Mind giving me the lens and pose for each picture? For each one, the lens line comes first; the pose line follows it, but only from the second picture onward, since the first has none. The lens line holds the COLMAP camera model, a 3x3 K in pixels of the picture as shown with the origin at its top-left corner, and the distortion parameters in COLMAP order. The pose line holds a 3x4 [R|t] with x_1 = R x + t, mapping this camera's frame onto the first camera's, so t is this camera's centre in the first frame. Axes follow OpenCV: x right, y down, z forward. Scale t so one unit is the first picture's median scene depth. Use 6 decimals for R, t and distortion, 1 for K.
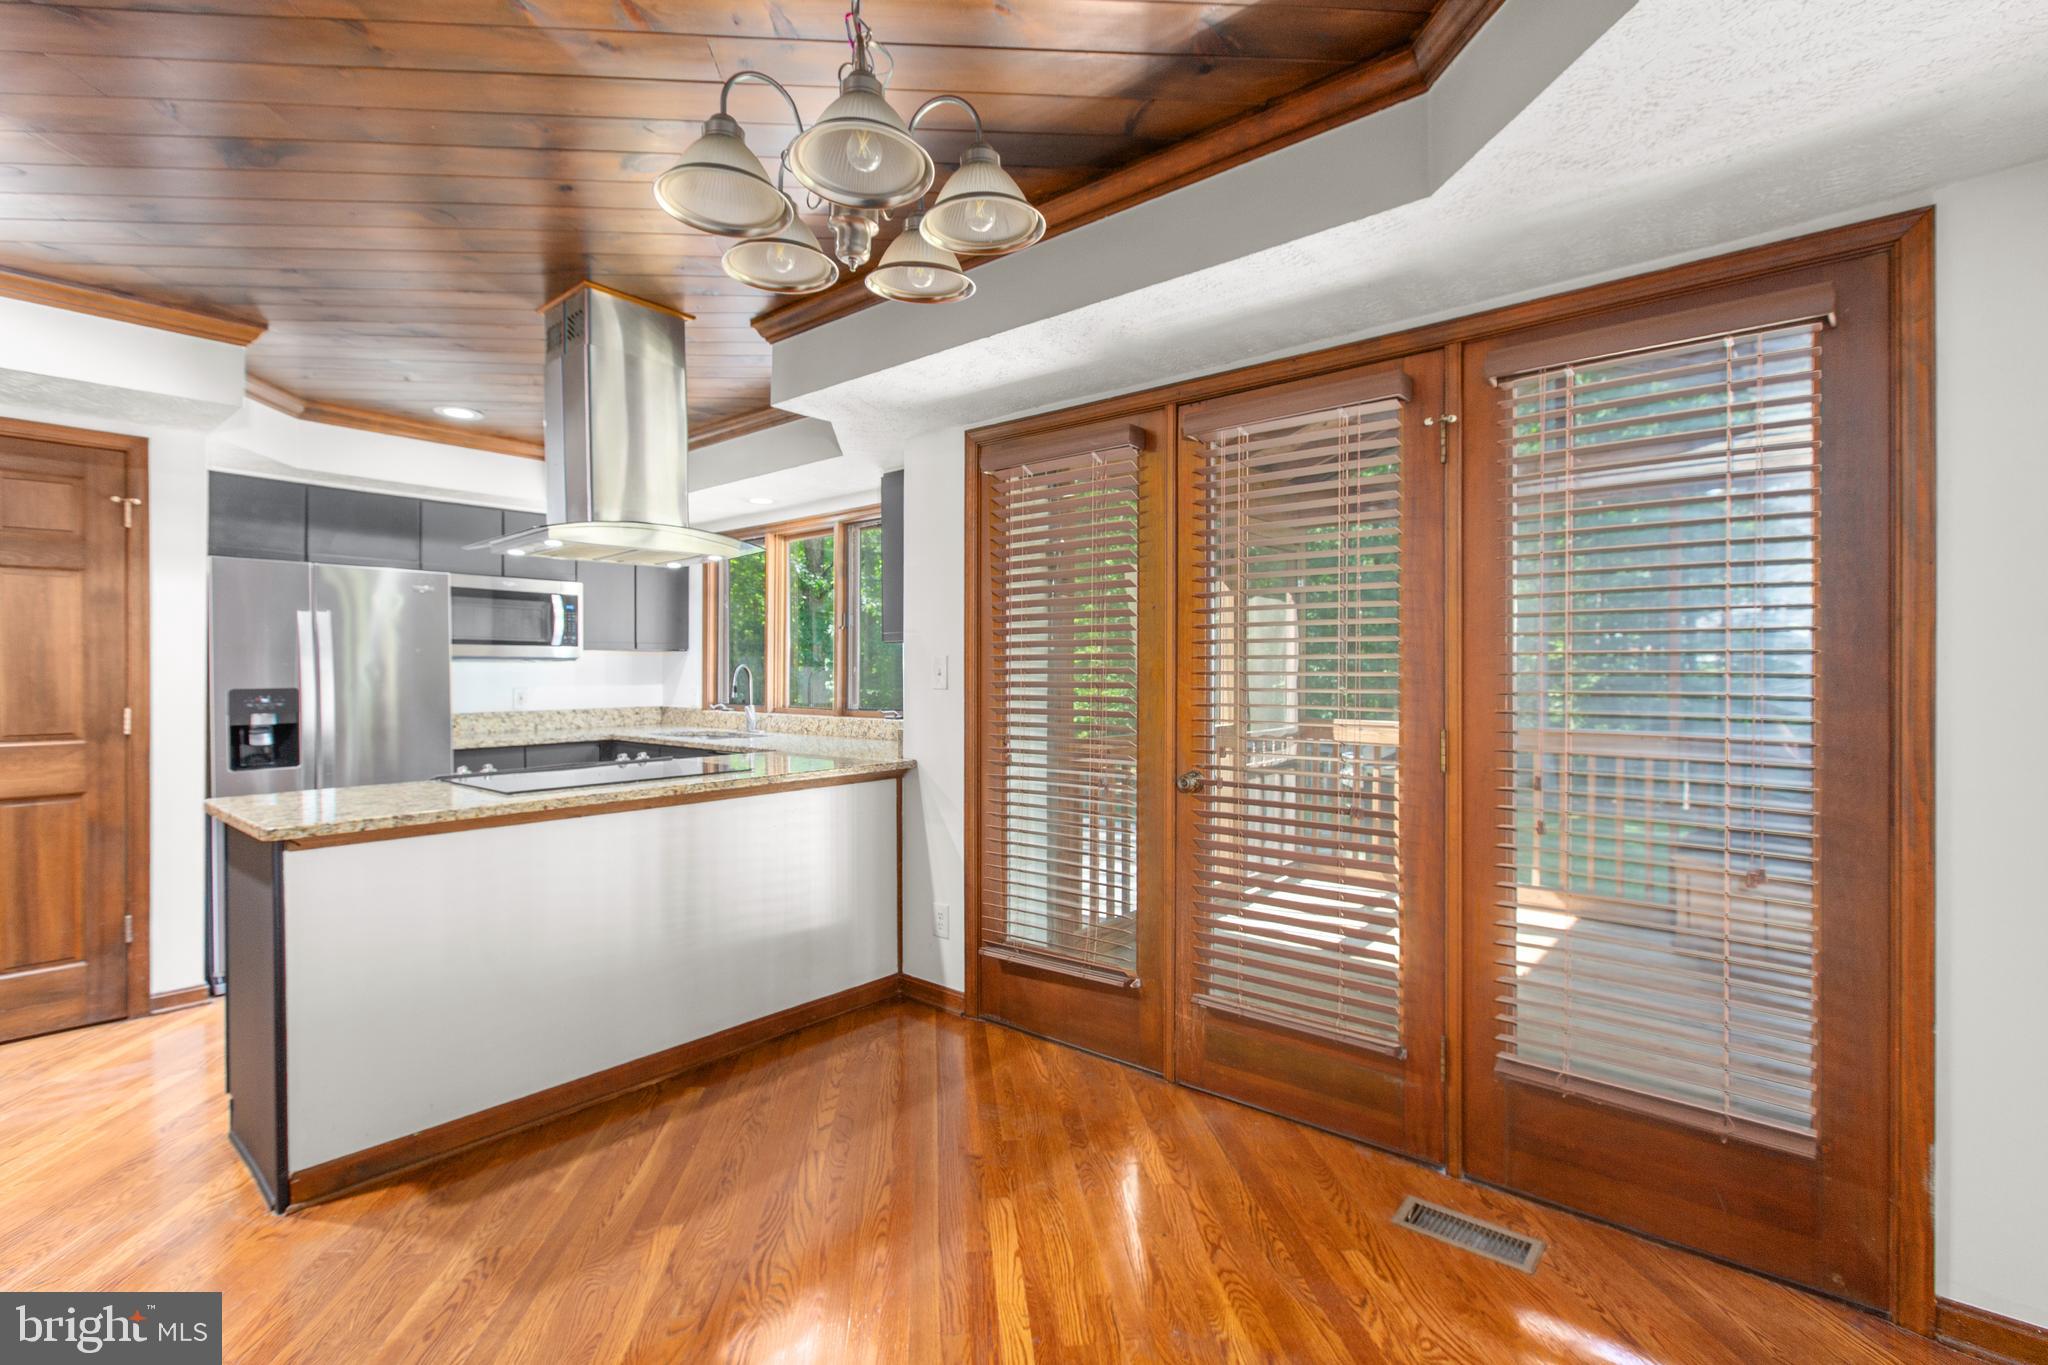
lens RADIAL K [[911.2, 0, 1010.7], [0, 911.2, 675.3], [0, 0, 1]] dist [-0.003463, -0.001326]
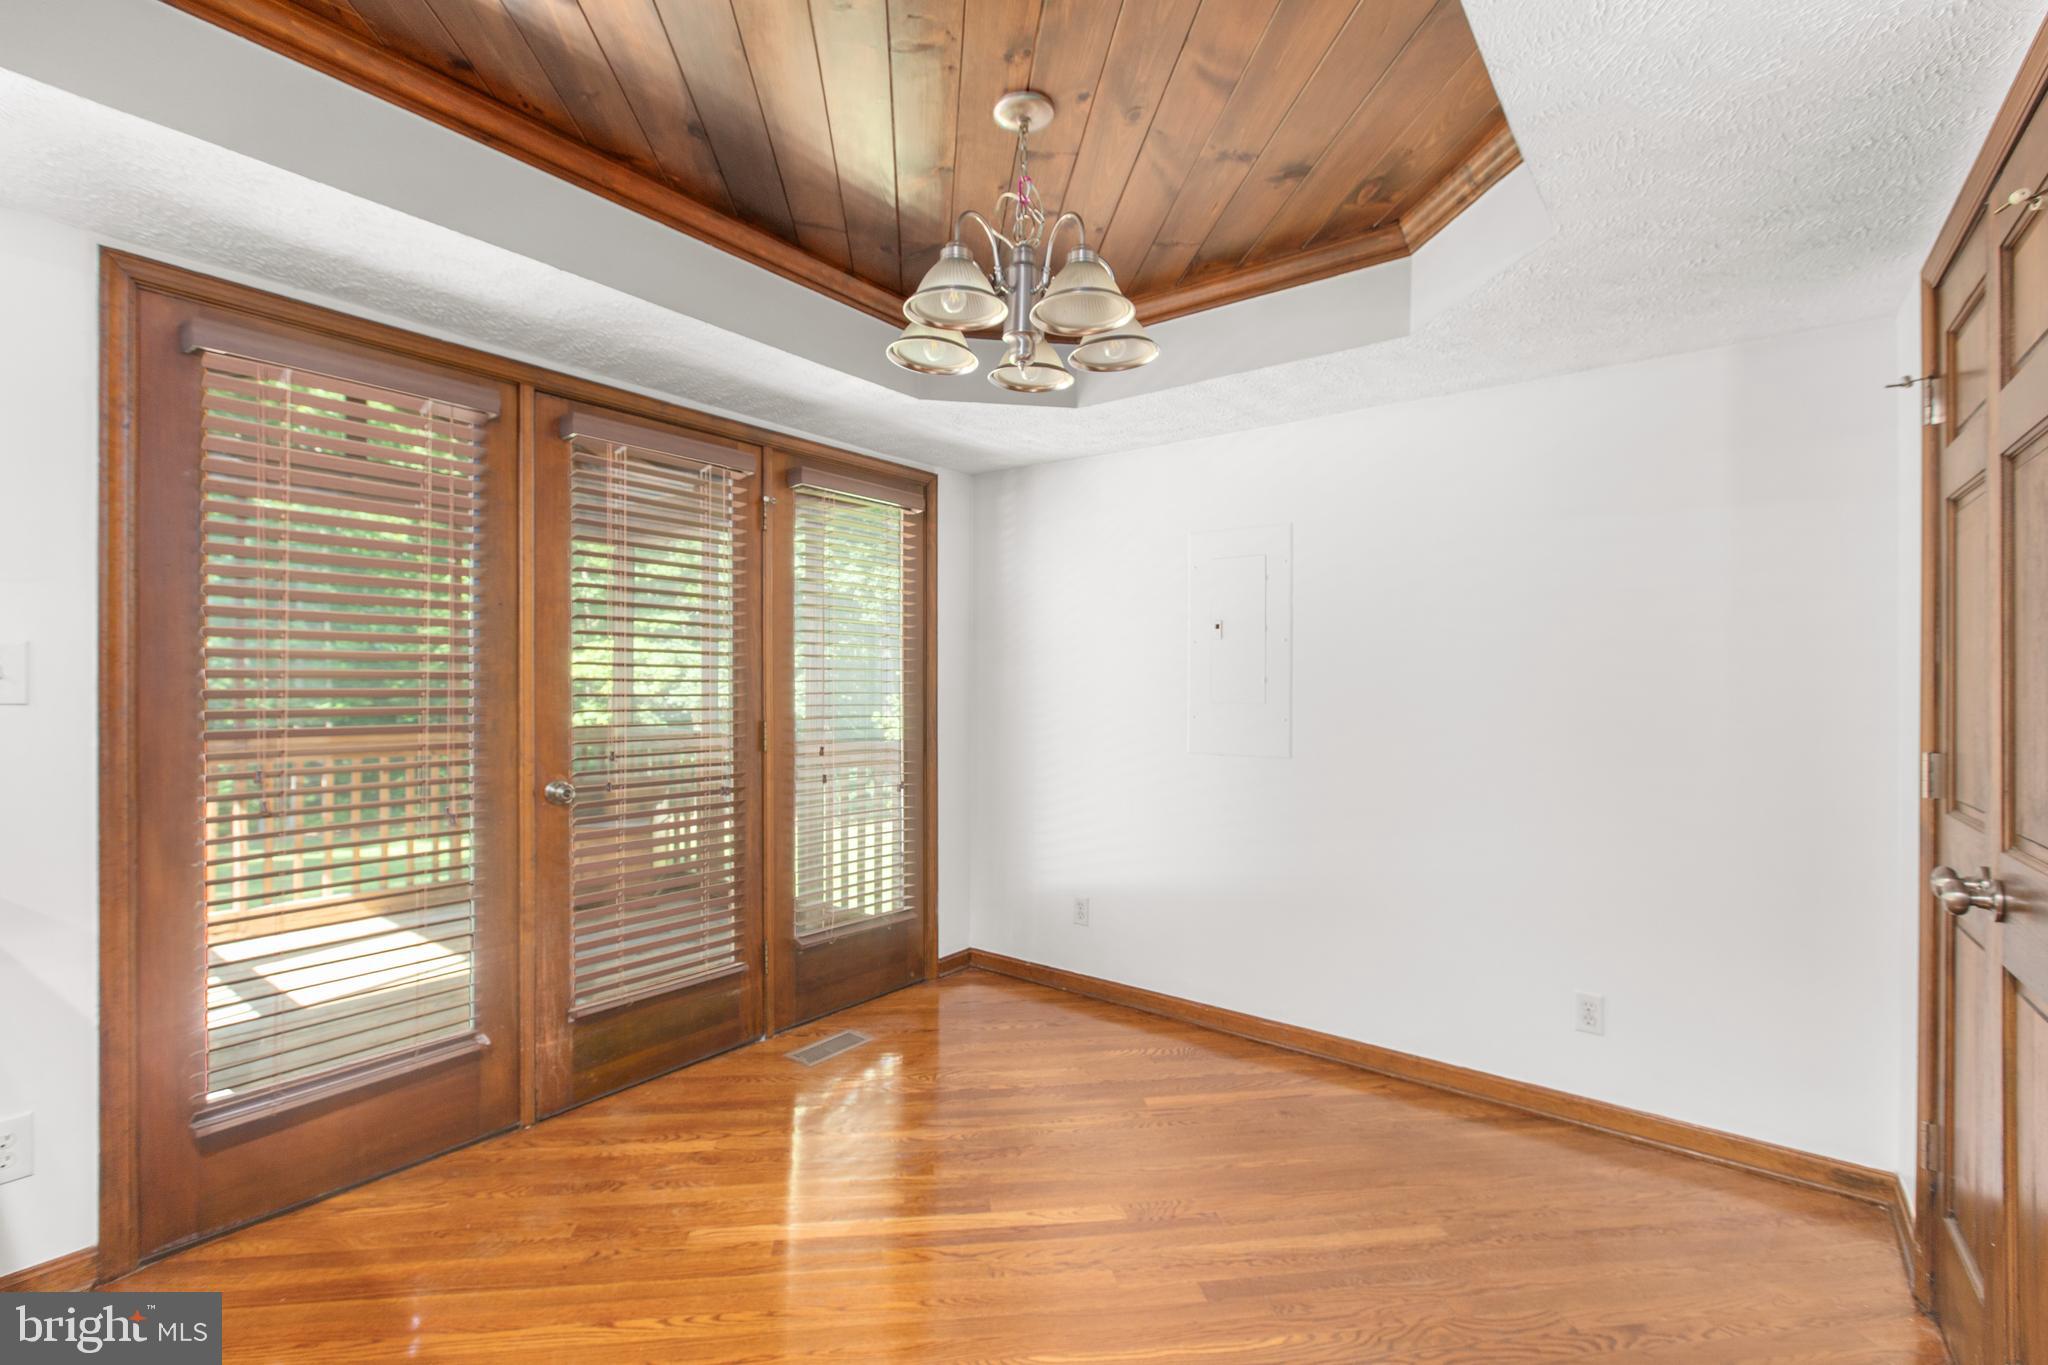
lens RADIAL K [[911.2, 0, 1034.7], [0, 911.2, 686.2], [0, 0, 1]] dist [-0.003463, -0.001326]
pose [[-0.058233, 0.000761, 0.998303, -0.658513], [-0.000873, 0.999999, -0.000813, 0.004266], [-0.998303, -0.000919, -0.058232, 0.467749]]
